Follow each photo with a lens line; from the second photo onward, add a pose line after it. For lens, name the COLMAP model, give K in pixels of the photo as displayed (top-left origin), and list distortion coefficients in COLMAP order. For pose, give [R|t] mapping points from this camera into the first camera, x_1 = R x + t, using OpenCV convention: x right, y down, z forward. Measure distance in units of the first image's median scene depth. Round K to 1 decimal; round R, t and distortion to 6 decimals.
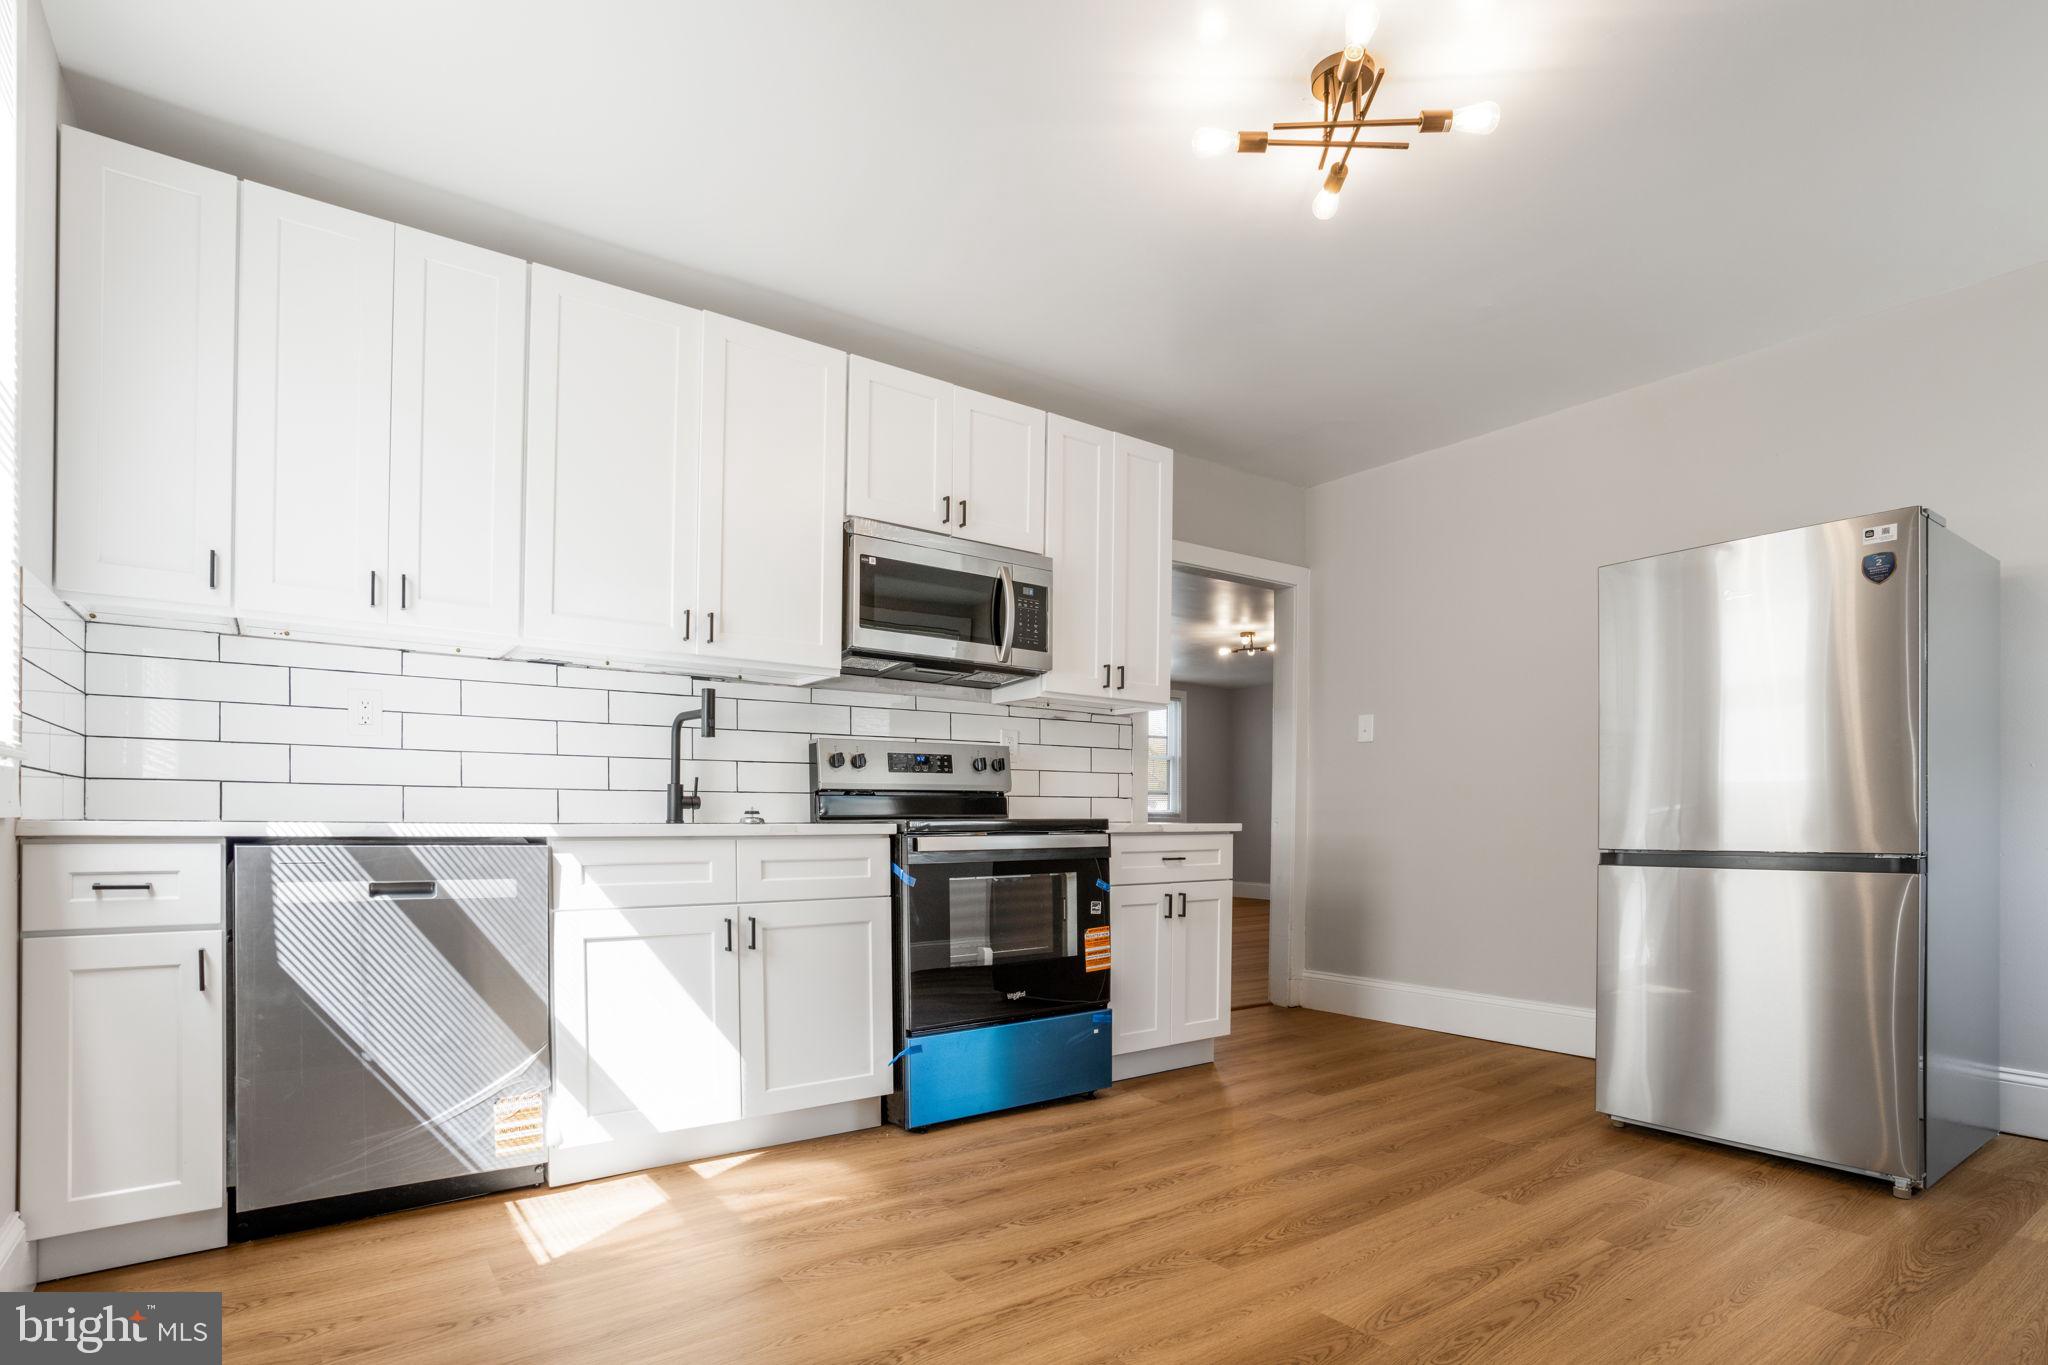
lens RADIAL K [[1042.1, 0, 1067.9], [0, 1042.1, 827.7], [0, 0, 1]] dist [-0.054155, 0.034290]
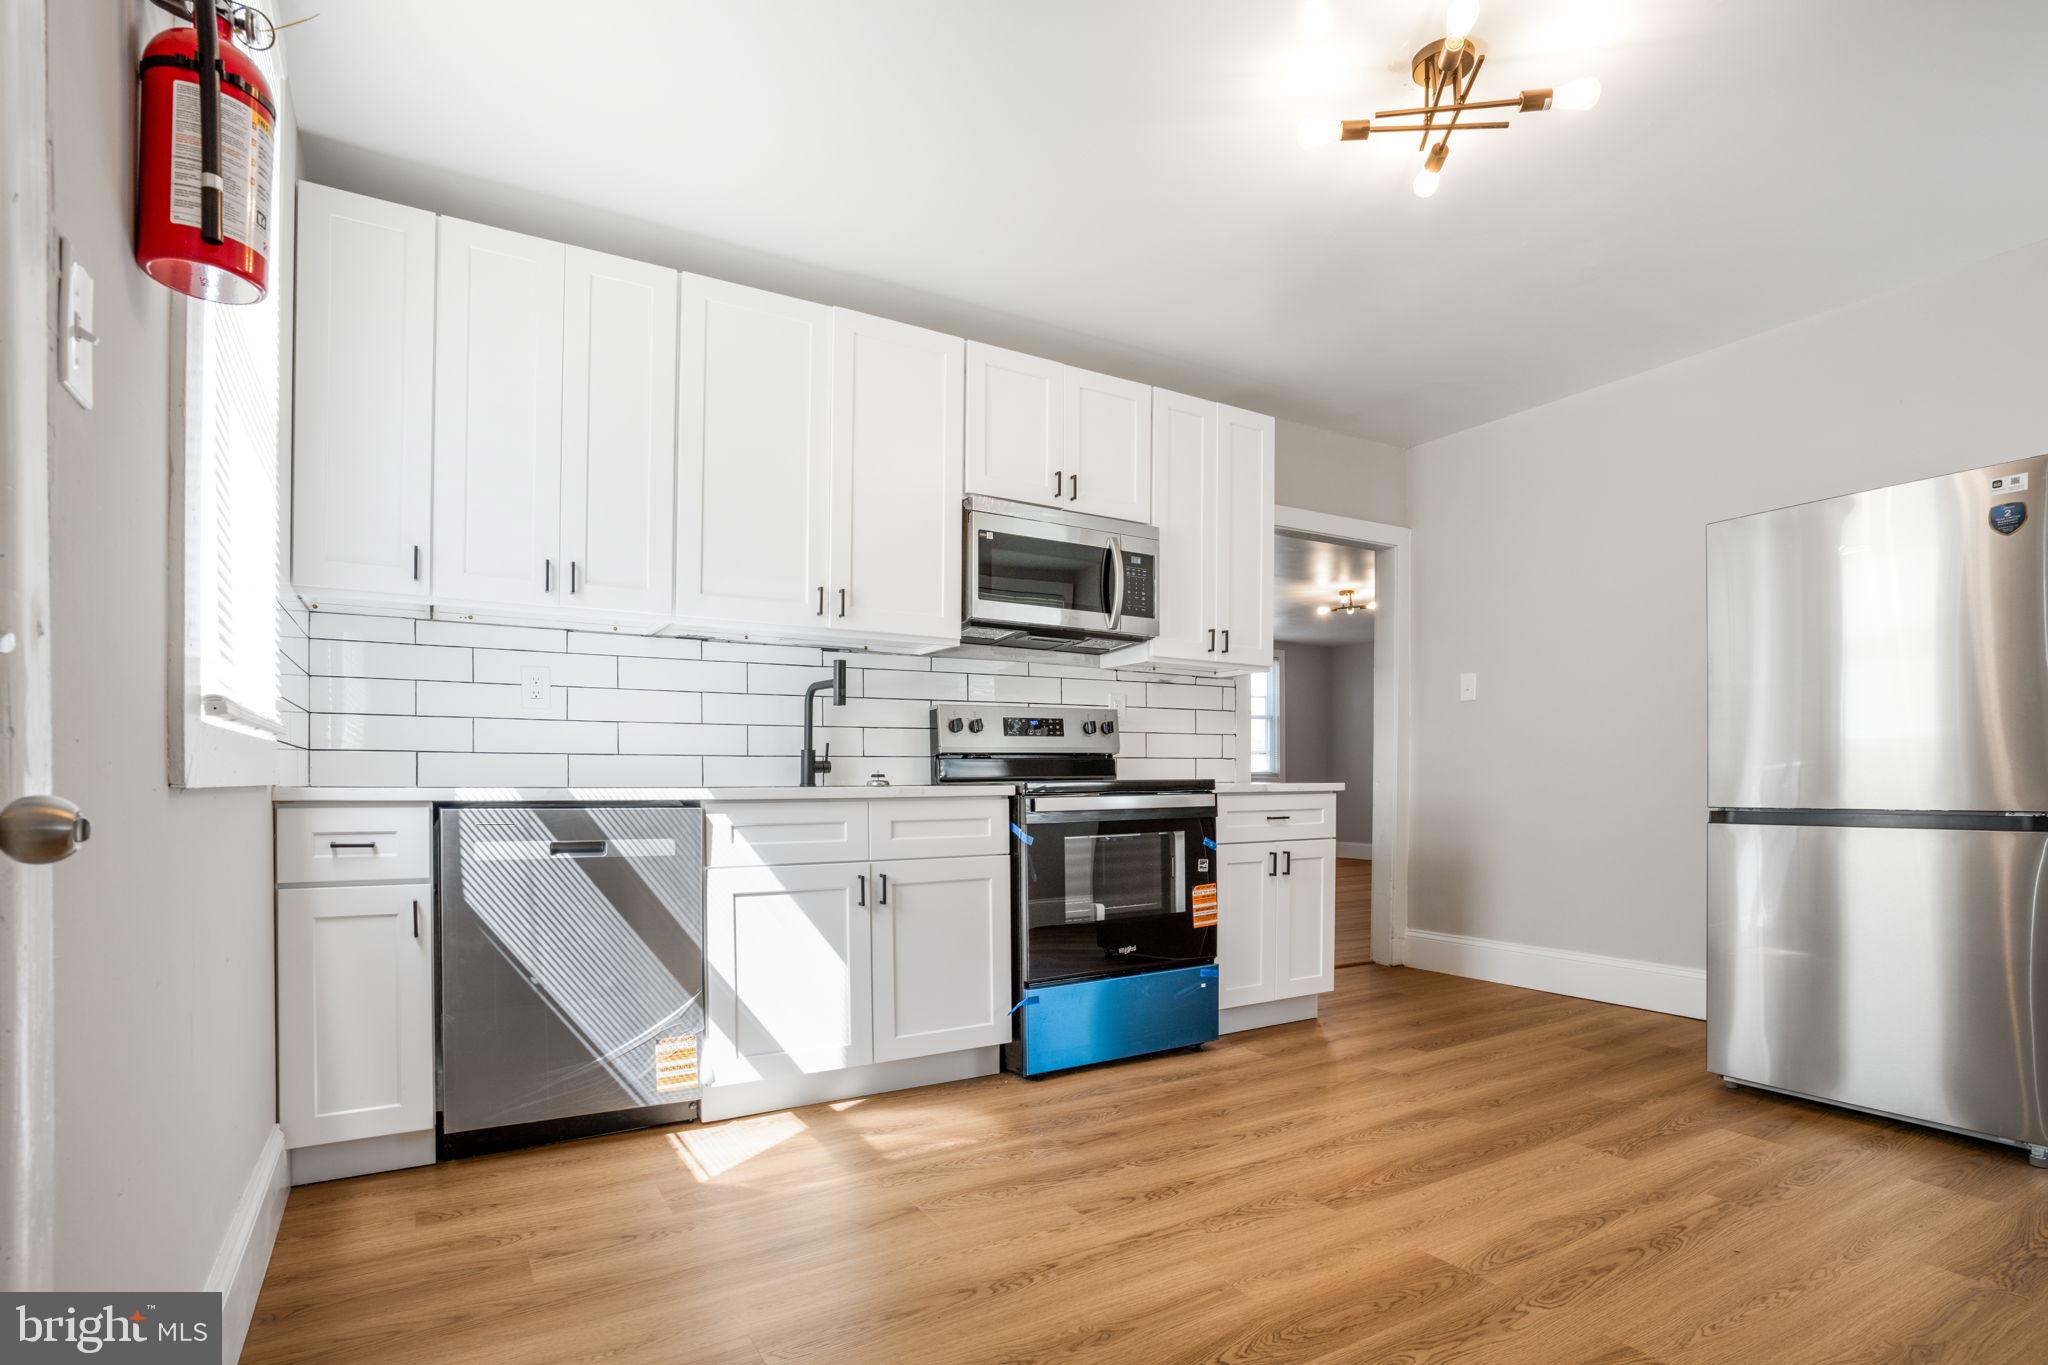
lens RADIAL K [[1047.9, 0, 1079.2], [0, 1047.9, 789.4], [0, 0, 1]] dist [-0.061787, 0.041855]
pose [[0.996883, -0.004688, -0.078752, -0.015672], [0.004859, 0.999986, 0.001980, -0.001870], [0.078741, -0.002357, 0.996892, -0.051363]]
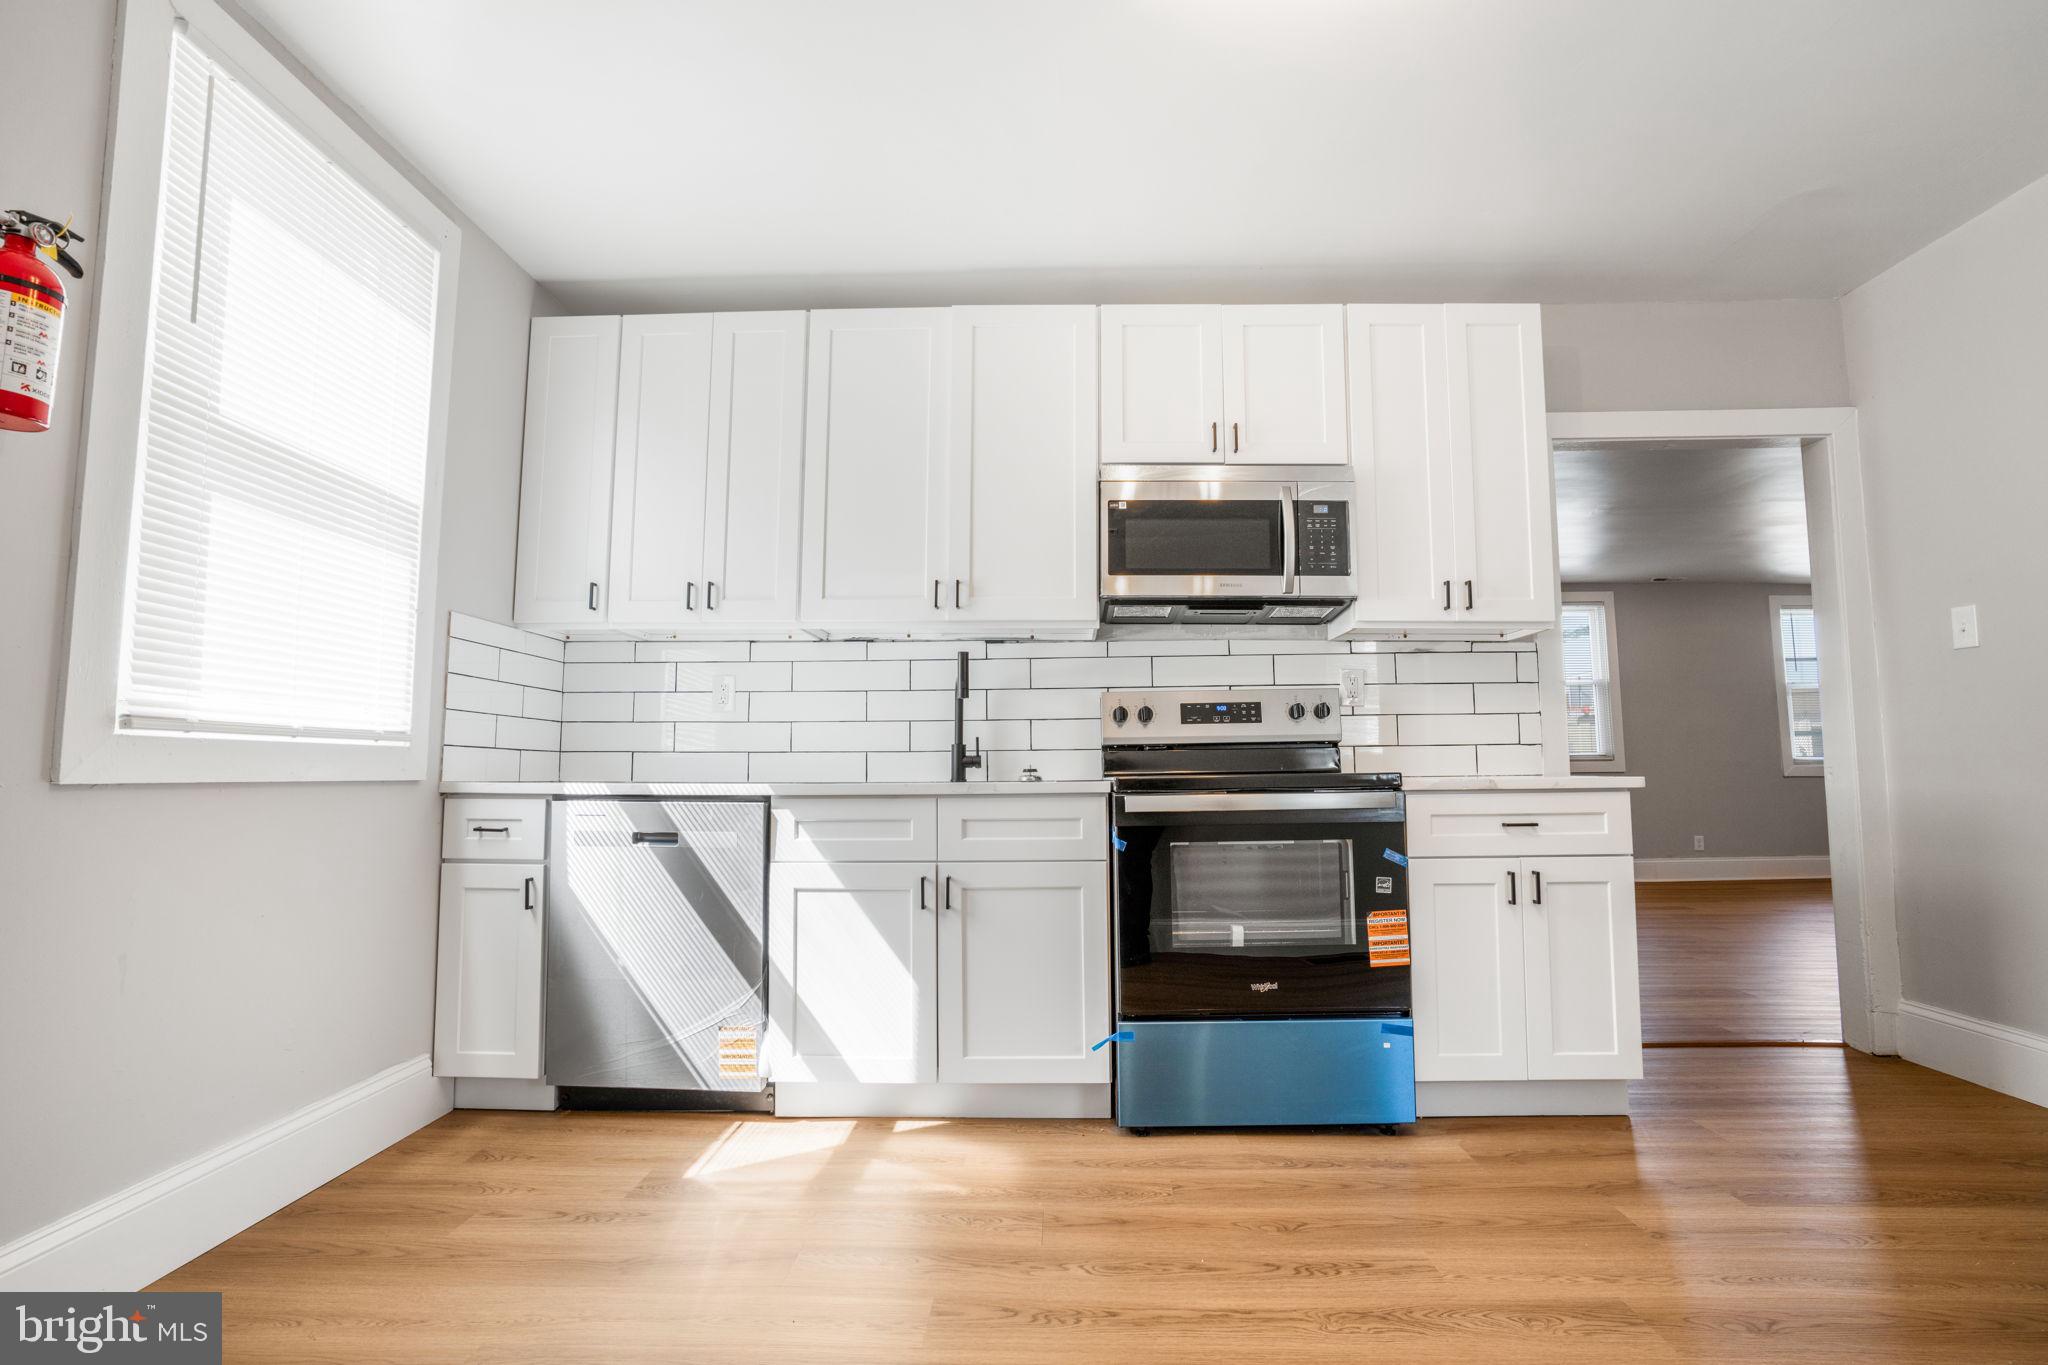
lens RADIAL K [[1039.2, 0, 1044.4], [0, 1039.2, 665.4], [0, 0, 1]] dist [-0.056589, 0.040672]
pose [[0.780496, -0.072935, -0.620891, 0.349337], [0.004037, 0.993739, -0.111657, -0.003657], [0.625147, 0.084642, 0.775904, 0.227898]]
